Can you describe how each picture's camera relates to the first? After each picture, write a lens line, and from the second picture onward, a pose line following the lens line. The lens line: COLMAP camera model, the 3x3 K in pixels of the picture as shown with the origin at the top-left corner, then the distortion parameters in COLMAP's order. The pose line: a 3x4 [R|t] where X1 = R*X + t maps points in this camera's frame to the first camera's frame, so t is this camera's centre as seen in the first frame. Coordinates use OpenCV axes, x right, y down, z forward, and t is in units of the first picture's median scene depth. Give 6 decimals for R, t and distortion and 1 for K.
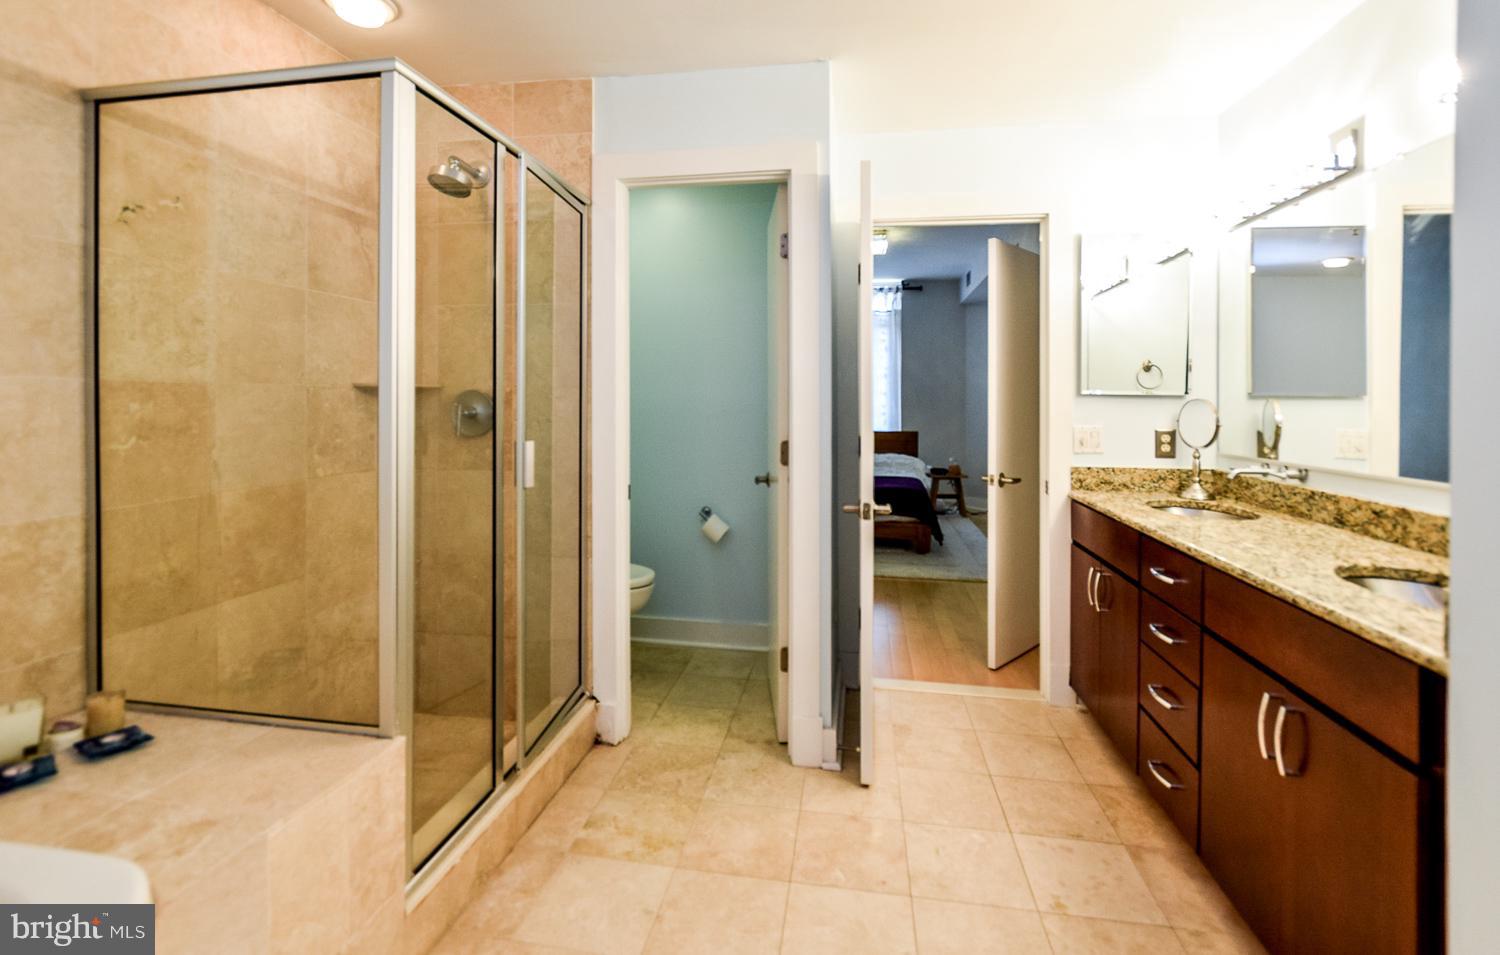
lens RADIAL K [[710.1, 0, 726.3], [0, 710.1, 395.1], [0, 0, 1]] dist [-0.007448, 0.001576]
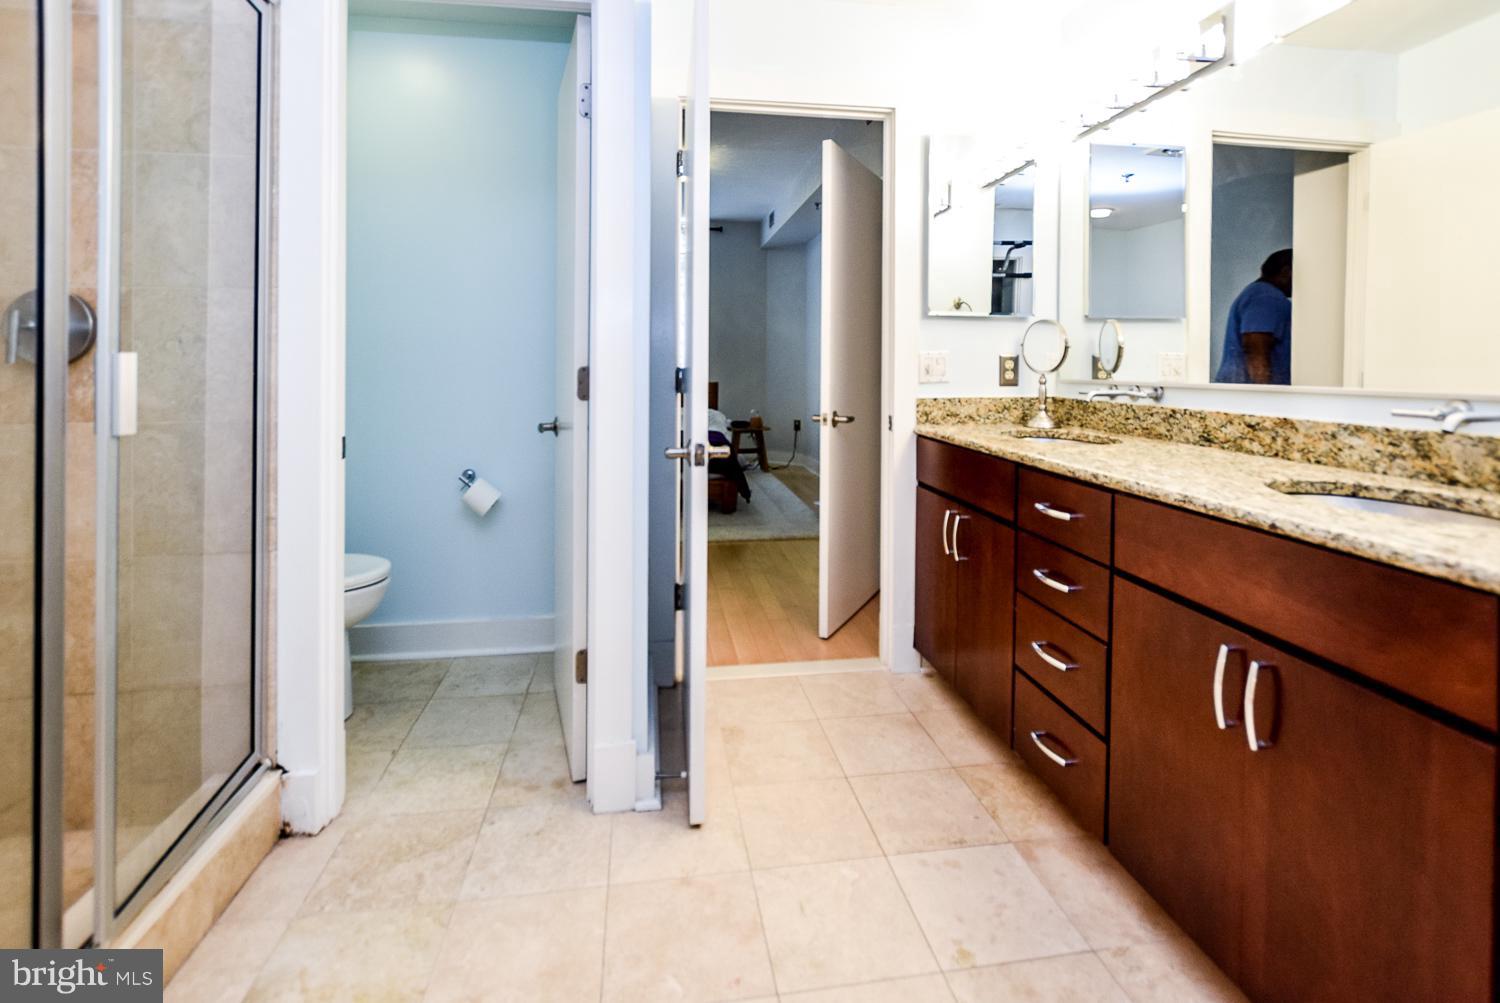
lens RADIAL K [[714.3, 0, 766.7], [0, 714.3, 354.8], [0, 0, 1]] dist [-0.001430, -0.001627]
pose [[0.935556, 0.006556, 0.353118, -0.001959], [-0.002869, 0.999936, -0.010964, 0.066154], [-0.353167, 0.009245, 0.935515, 0.270842]]
